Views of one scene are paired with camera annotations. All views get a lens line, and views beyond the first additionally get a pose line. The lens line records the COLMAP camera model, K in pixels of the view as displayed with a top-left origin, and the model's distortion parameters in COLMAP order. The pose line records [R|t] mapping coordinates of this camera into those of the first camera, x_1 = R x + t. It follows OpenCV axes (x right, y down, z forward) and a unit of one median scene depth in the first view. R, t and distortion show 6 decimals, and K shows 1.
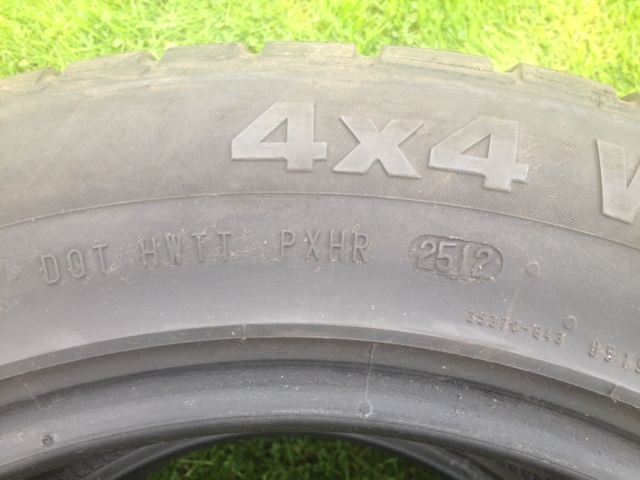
lens RADIAL K [[647.3, 0, 320.4], [0, 647.3, 239.7], [0, 0, 1]] dist [0.010173, 0.000000]
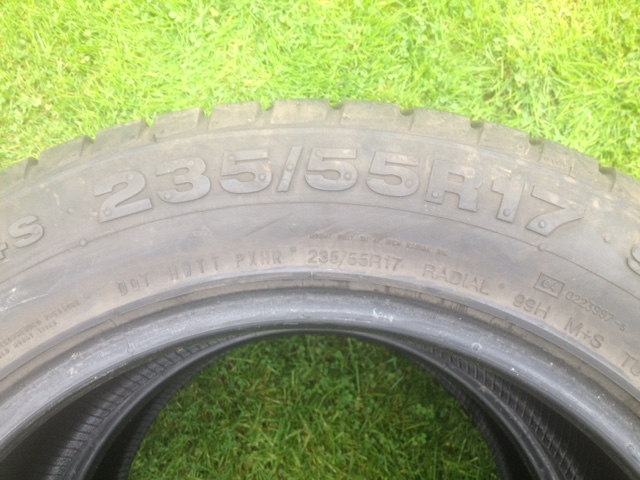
lens RADIAL K [[647.3, 0, 320.8], [0, 647.3, 239.8], [0, 0, 1]] dist [0.010173, 0.000000]
pose [[0.999319, 0.010564, -0.035354, 0.010607], [-0.007433, 0.996131, 0.087560, -0.007325], [0.036142, -0.087238, 0.995532, -0.222312]]
